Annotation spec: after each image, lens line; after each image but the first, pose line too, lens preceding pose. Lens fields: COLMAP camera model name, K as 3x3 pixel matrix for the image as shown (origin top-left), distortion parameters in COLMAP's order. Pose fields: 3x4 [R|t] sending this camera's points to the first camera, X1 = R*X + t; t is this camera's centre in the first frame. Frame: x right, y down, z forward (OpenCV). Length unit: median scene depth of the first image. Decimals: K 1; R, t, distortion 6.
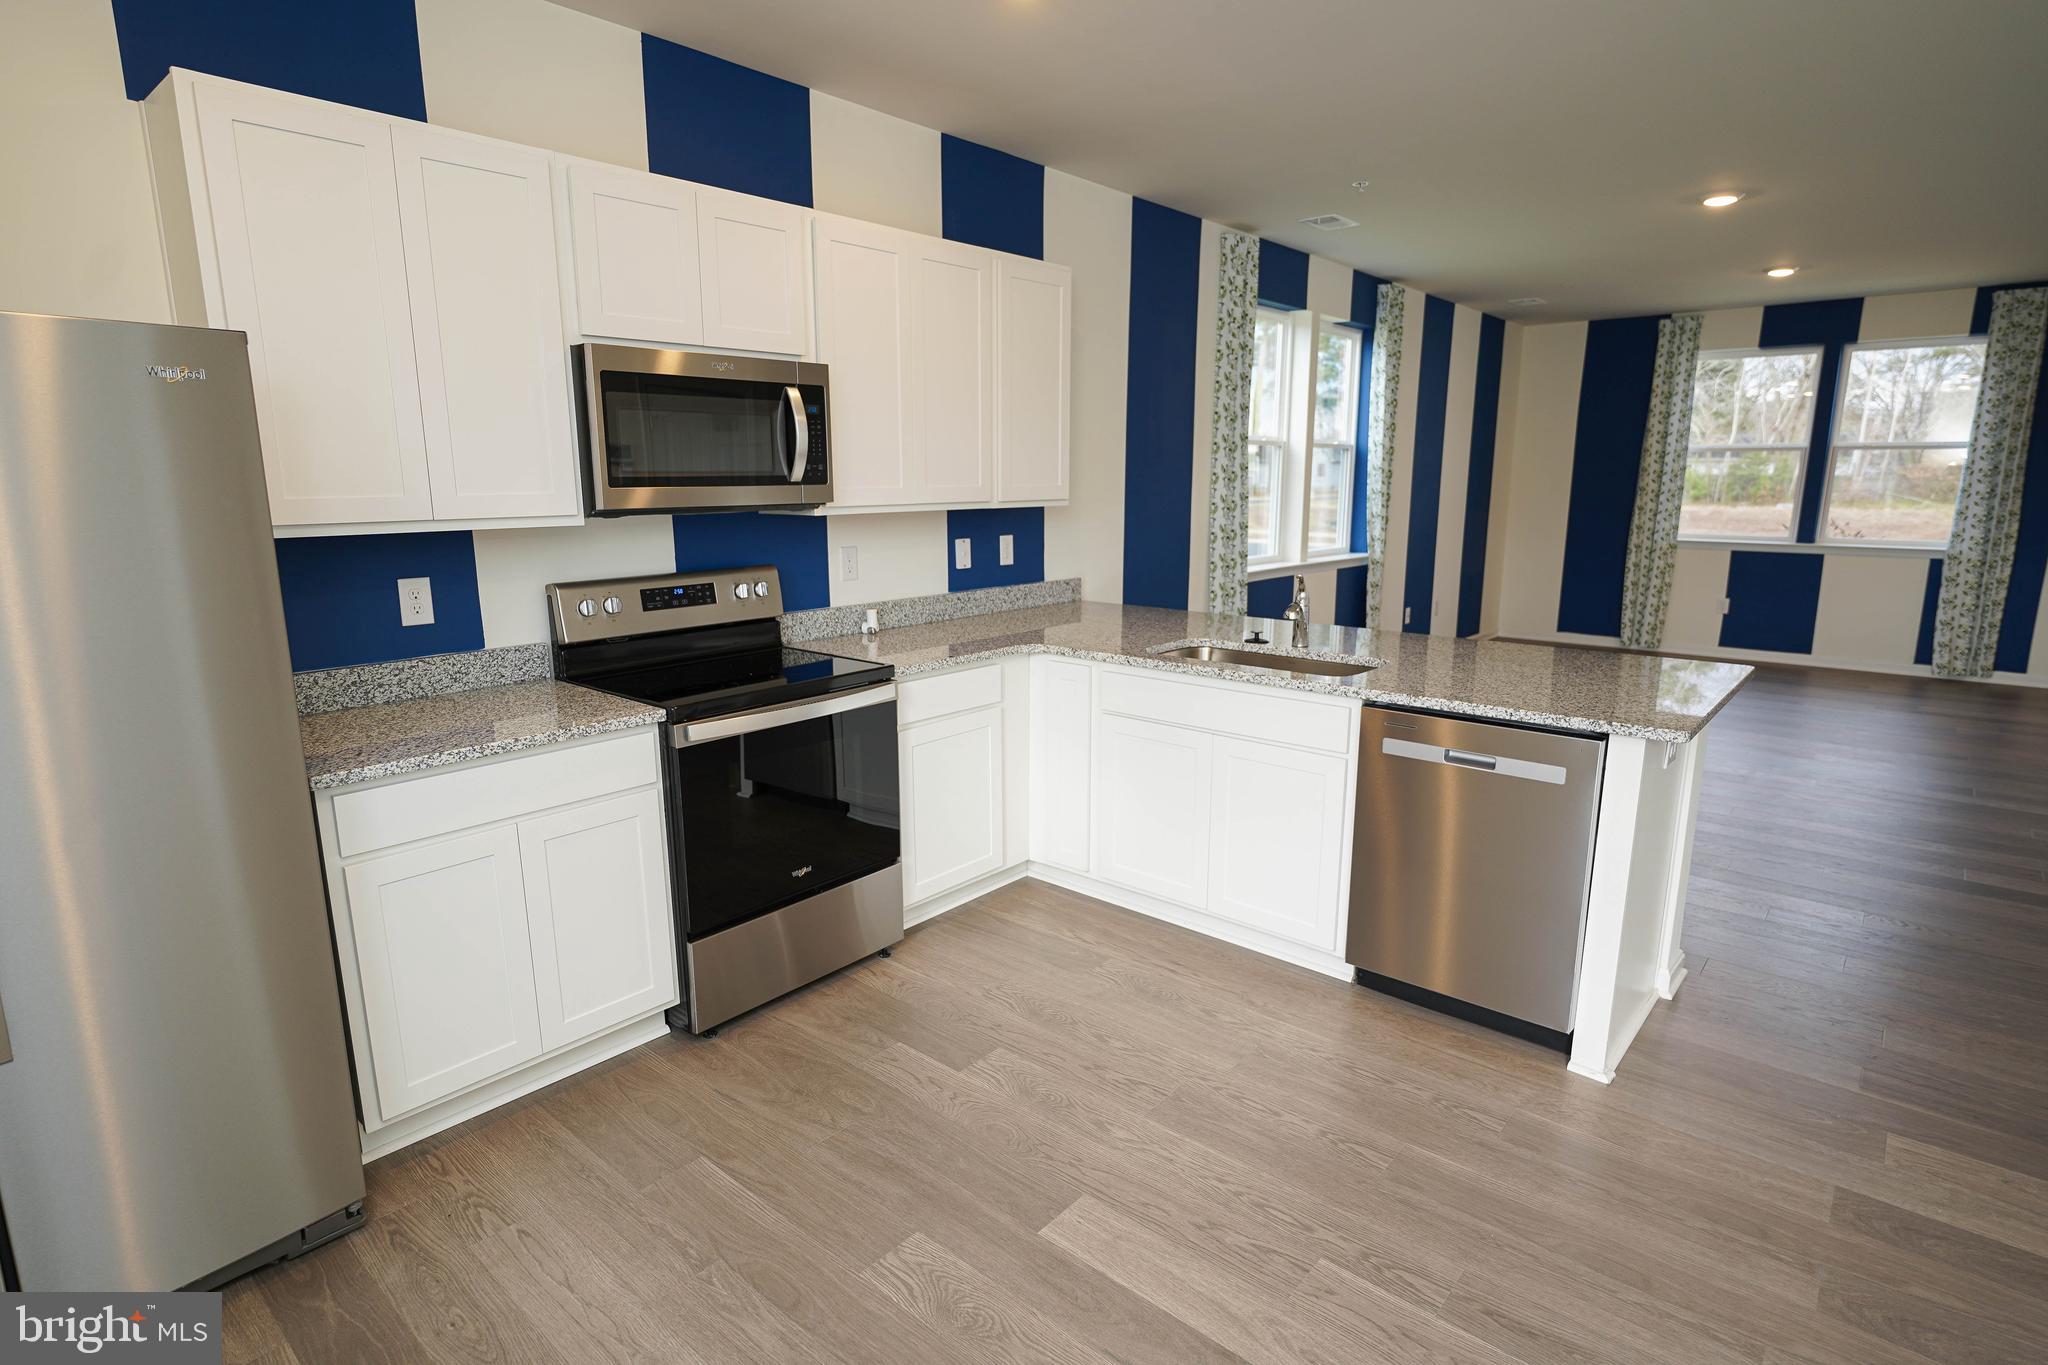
lens RADIAL K [[1047.7, 0, 977.9], [0, 1047.7, 680.7], [0, 0, 1]] dist [-0.006731, 0.000206]
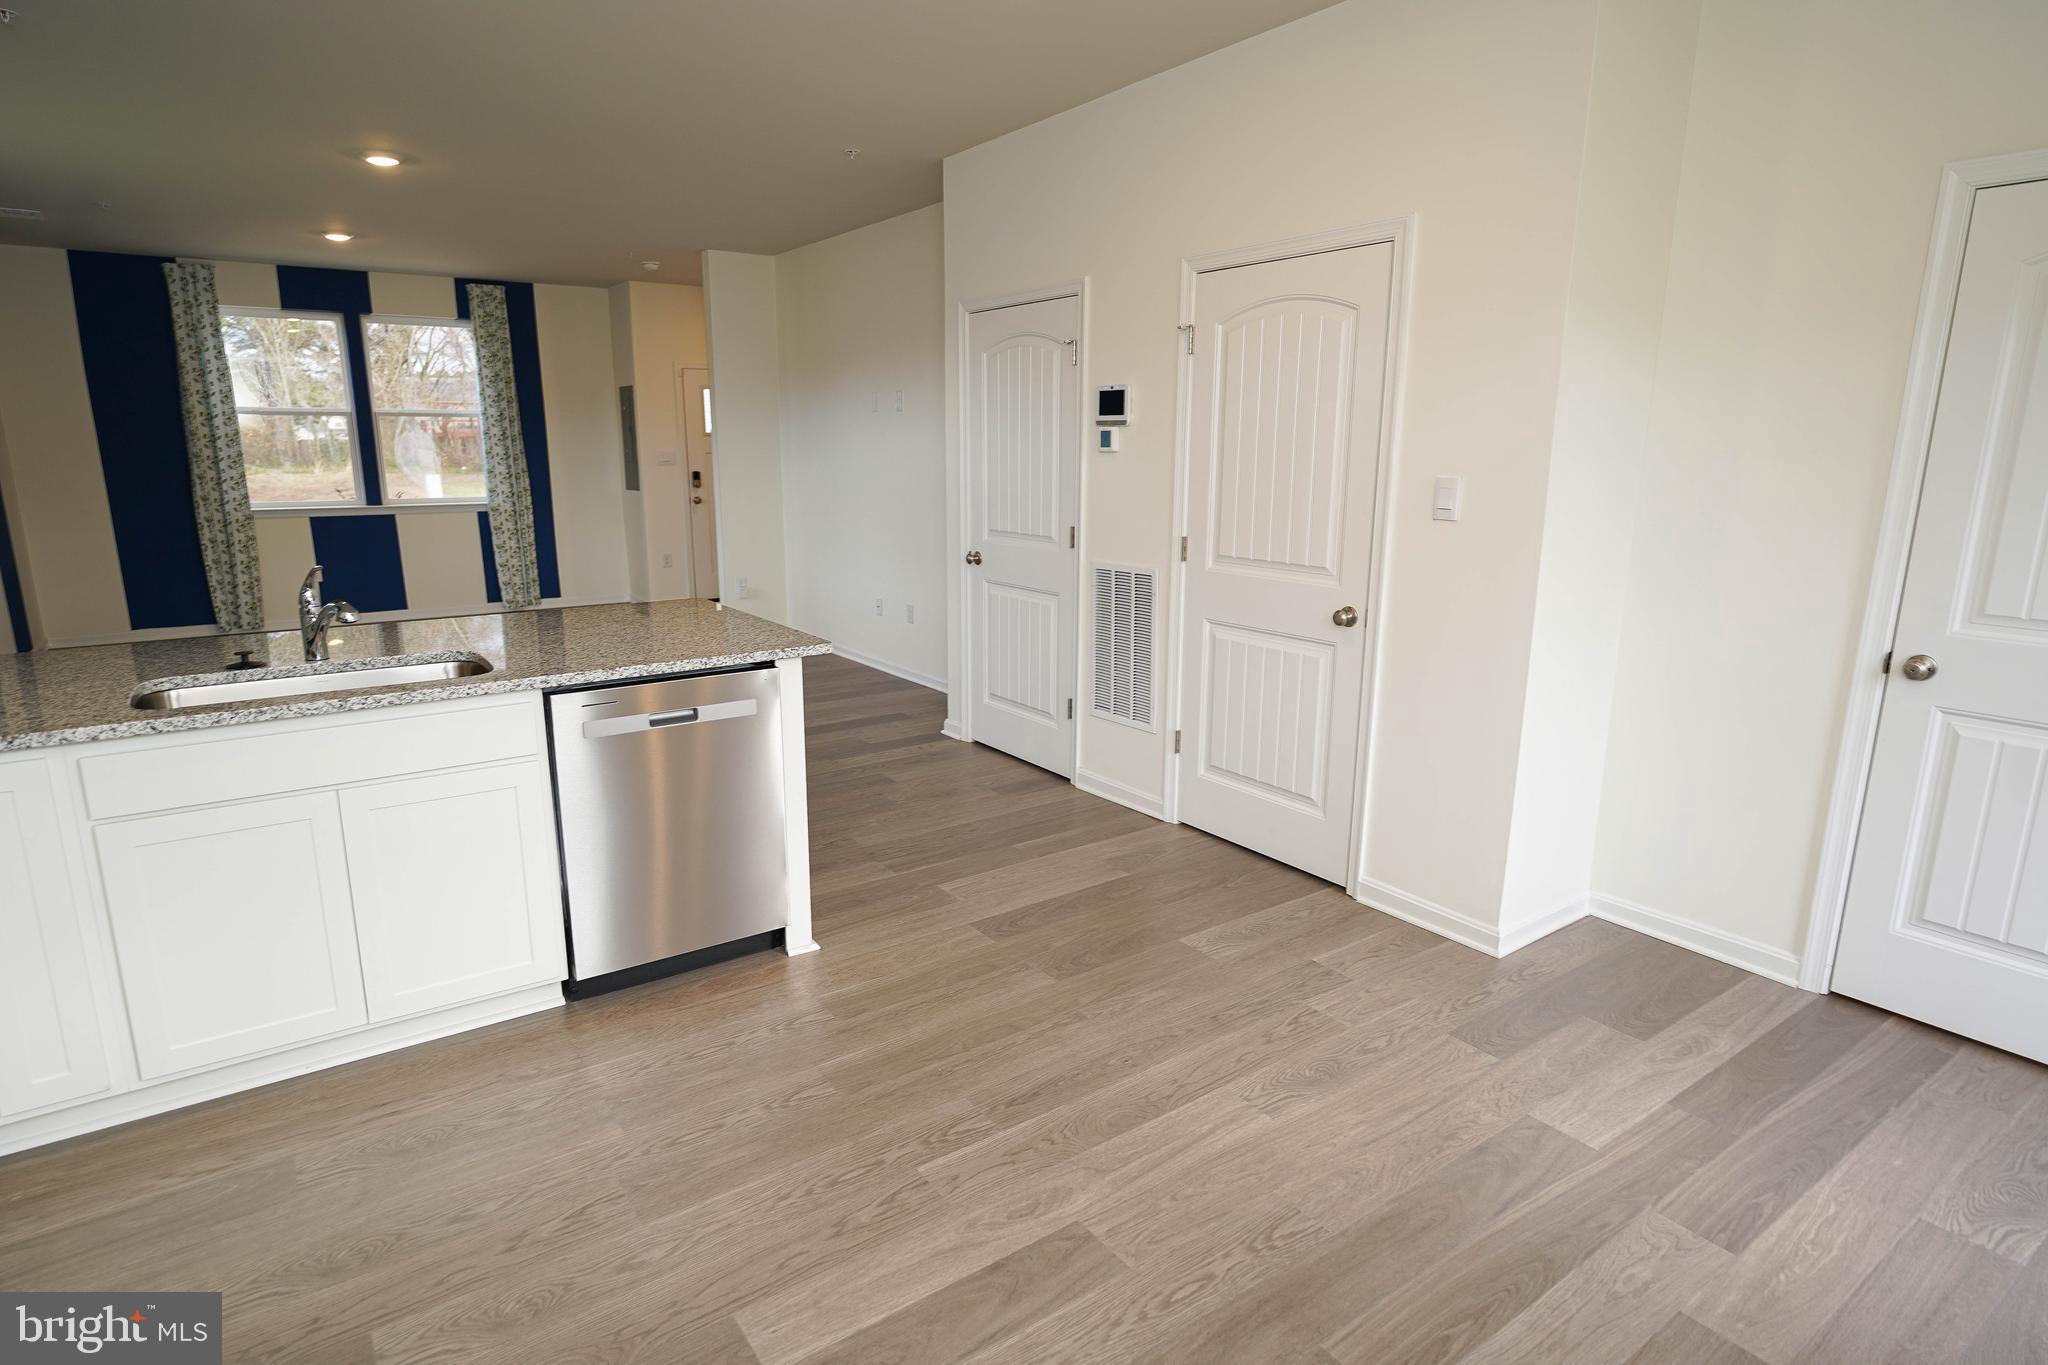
lens RADIAL K [[1098.8, 0, 1024.0], [0, 1098.8, 682.5], [0, 0, 1]] dist [-0.007298, -0.000295]
pose [[0.212532, -0.207326, 0.954906, -0.322883], [0.186675, 0.967848, 0.168588, -0.050841], [-0.959157, 0.142426, 0.244402, 0.287656]]
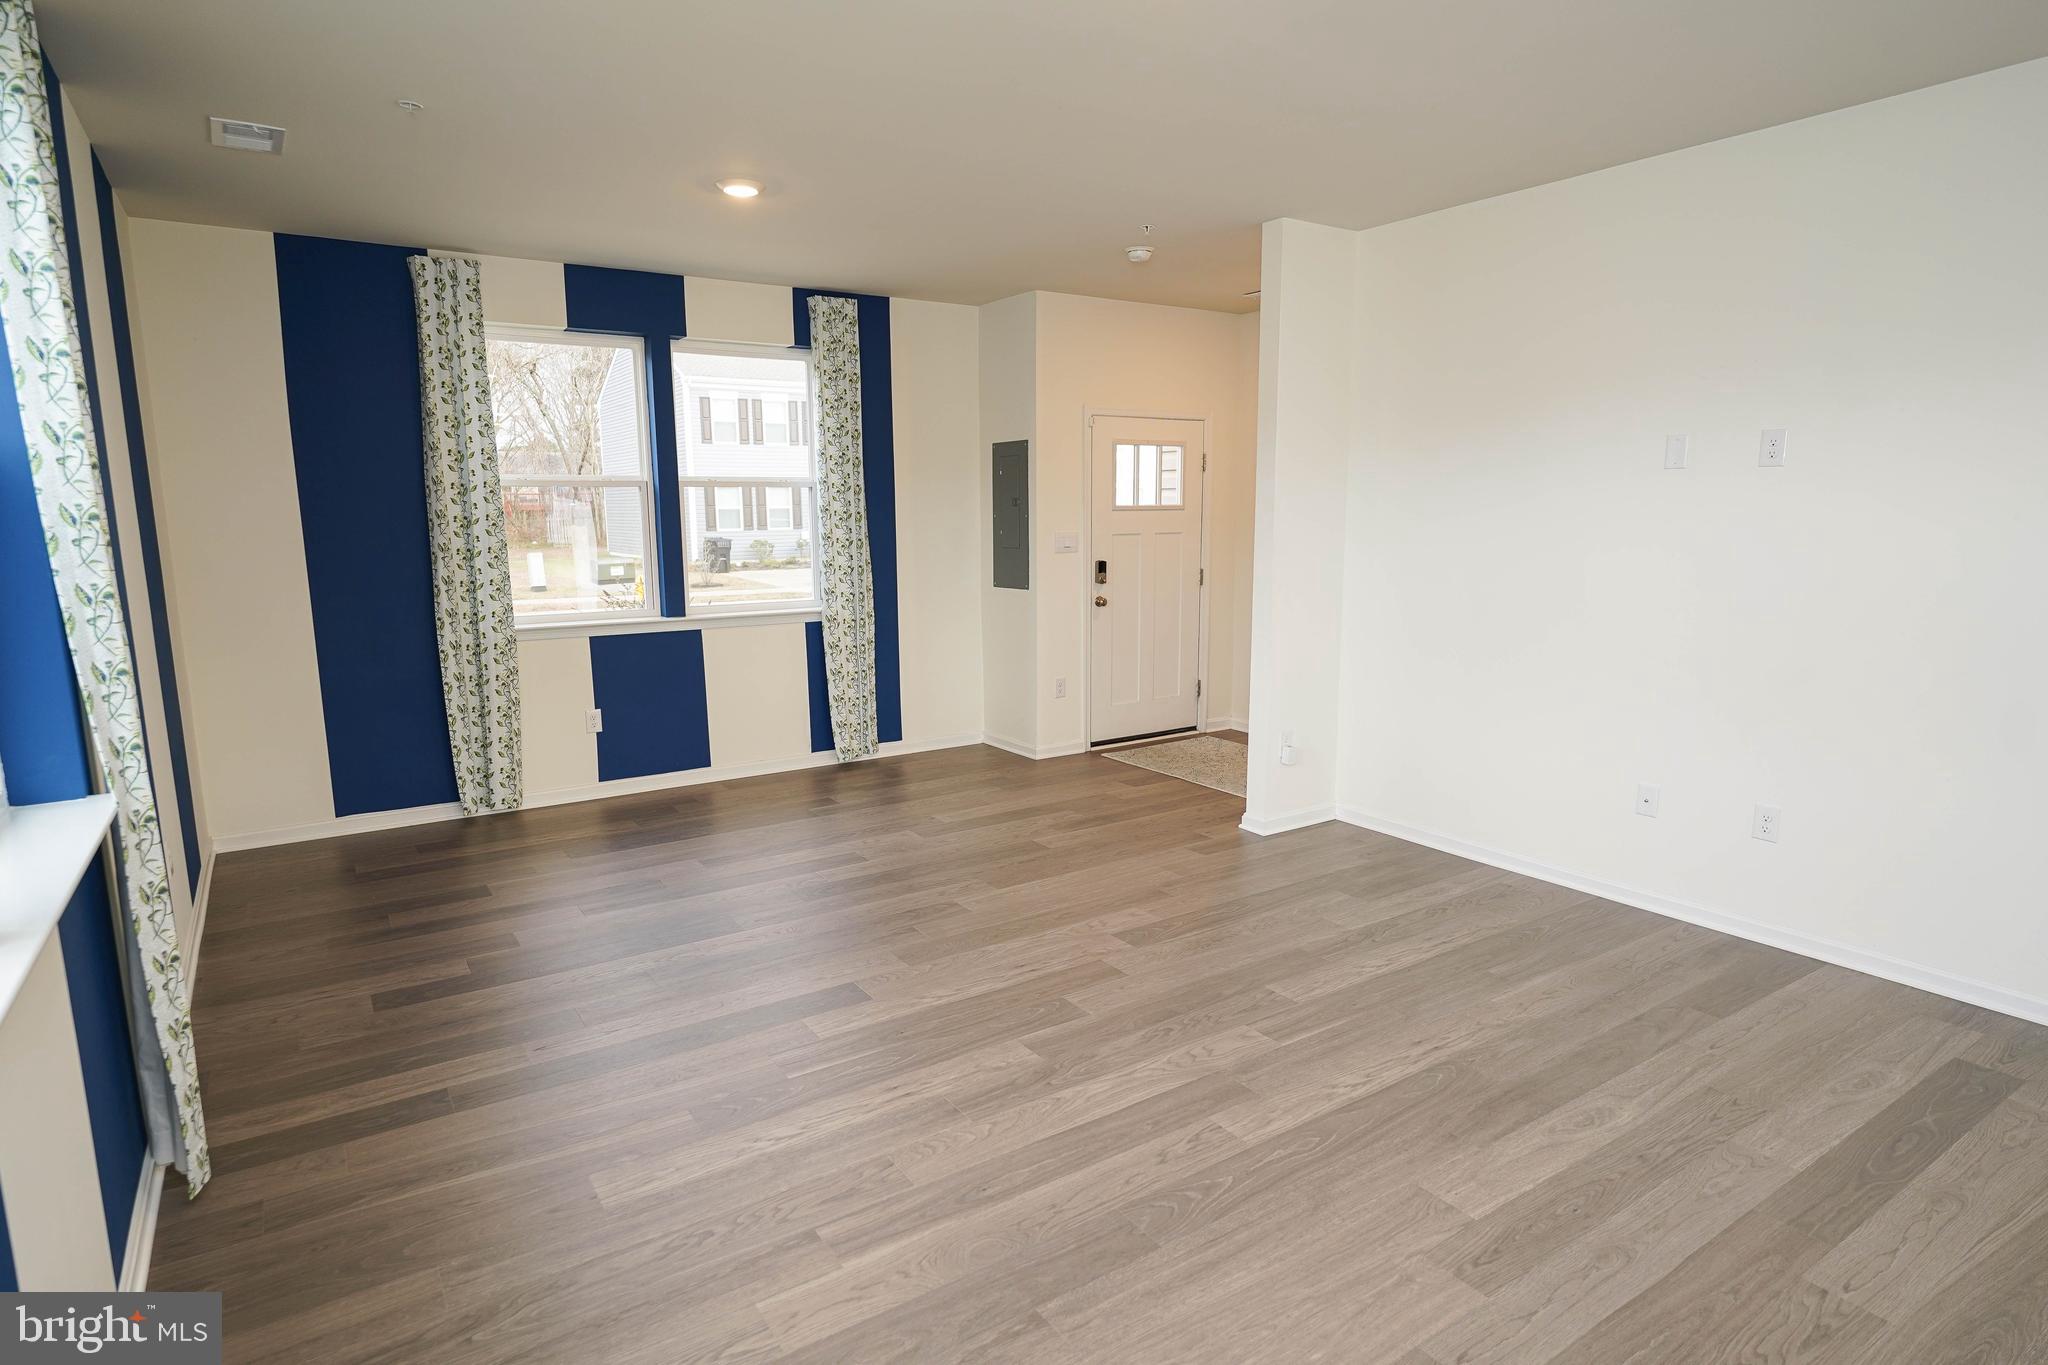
lens RADIAL K [[1093.7, 0, 1012.7], [0, 1093.7, 682.5], [0, 0, 1]] dist [-0.002280, -0.000744]
pose [[0.244551, -0.150683, 0.957857, 0.279945], [0.196515, 0.975053, 0.103216, -0.254963], [-0.949514, 0.162992, 0.268062, 1.256935]]
